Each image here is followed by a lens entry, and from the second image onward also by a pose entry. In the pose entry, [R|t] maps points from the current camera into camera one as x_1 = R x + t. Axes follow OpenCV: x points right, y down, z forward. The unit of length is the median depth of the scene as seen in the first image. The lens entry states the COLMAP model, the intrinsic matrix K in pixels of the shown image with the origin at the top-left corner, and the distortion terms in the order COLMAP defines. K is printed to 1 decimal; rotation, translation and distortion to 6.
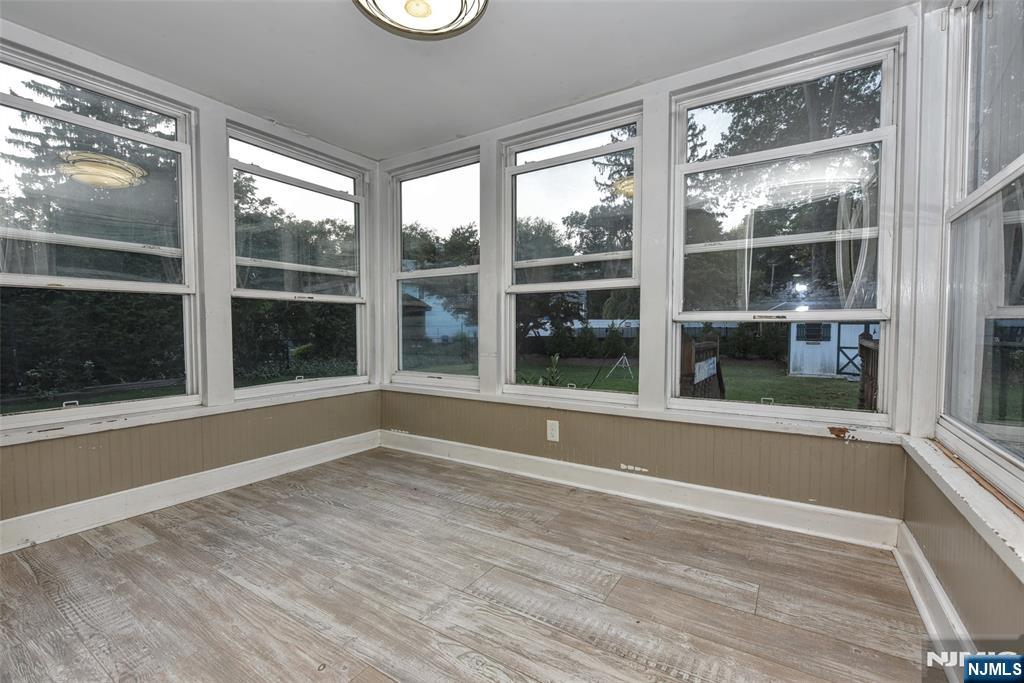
lens RADIAL K [[447.1, 0, 512.0], [0, 447.1, 341.5], [0, 0, 1]] dist [-0.010745, 0.000063]
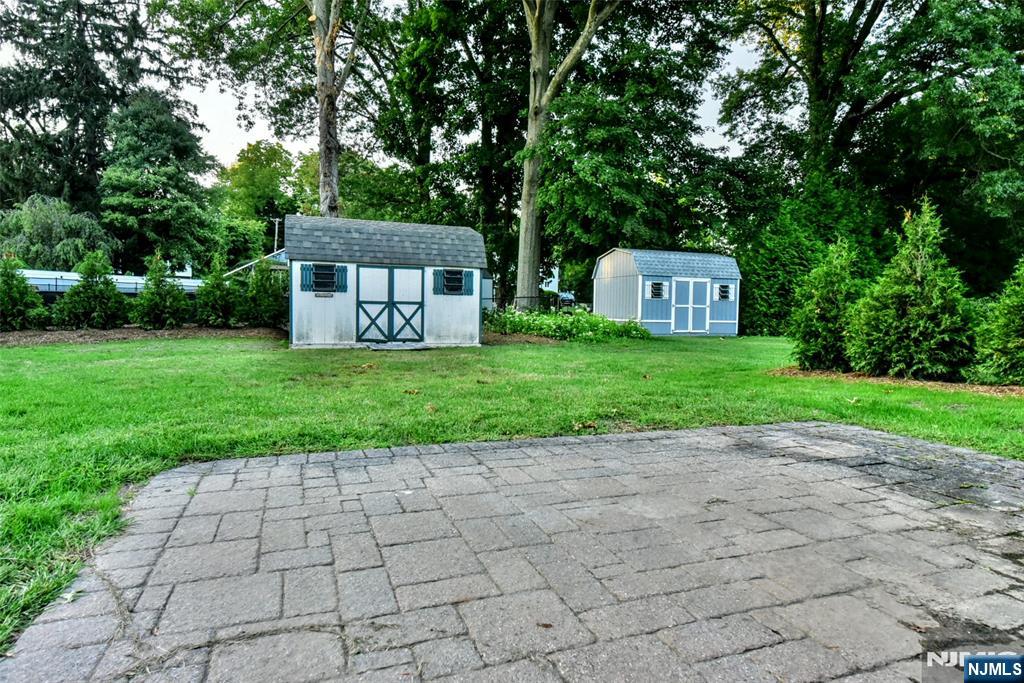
lens RADIAL K [[575.5, 0, 513.5], [0, 575.5, 345.8], [0, 0, 1]] dist [-0.003086, -0.000886]
pose [[0.611078, -0.037302, 0.790691, 0.057575], [0.009391, 0.999160, 0.039879, 0.014418], [-0.791514, -0.016944, 0.610916, 0.085984]]
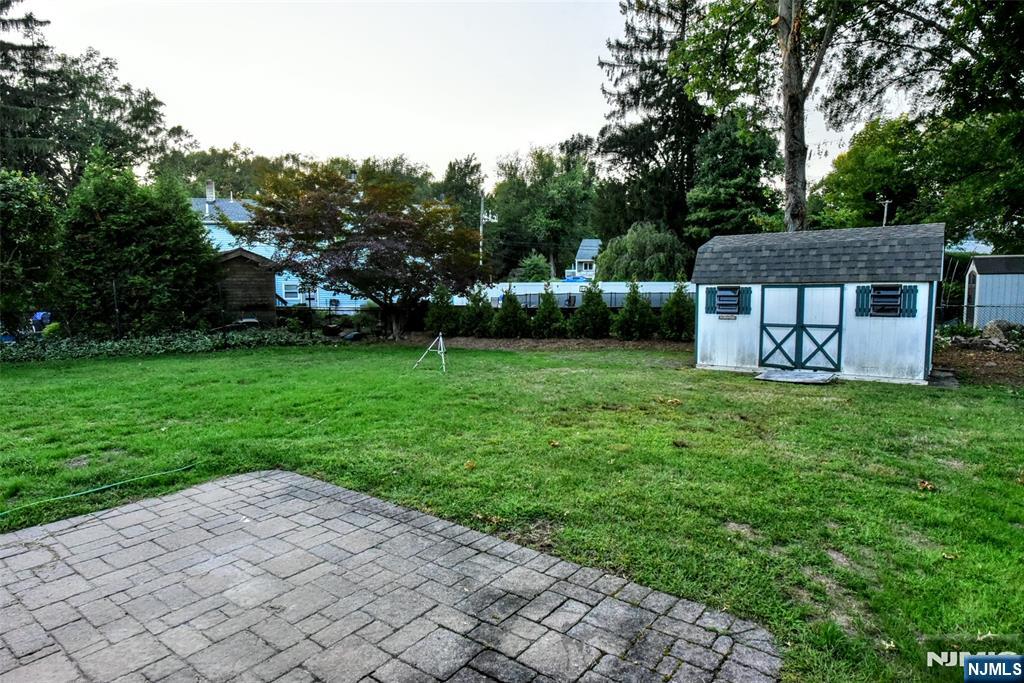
lens RADIAL K [[575.5, 0, 513.5], [0, 575.5, 345.8], [0, 0, 1]] dist [-0.003086, -0.000886]
pose [[0.995389, 0.005789, -0.095749, 0.140766], [-0.000170, 0.998282, 0.058589, -0.001359], [0.095924, -0.058303, 0.993680, 0.045381]]
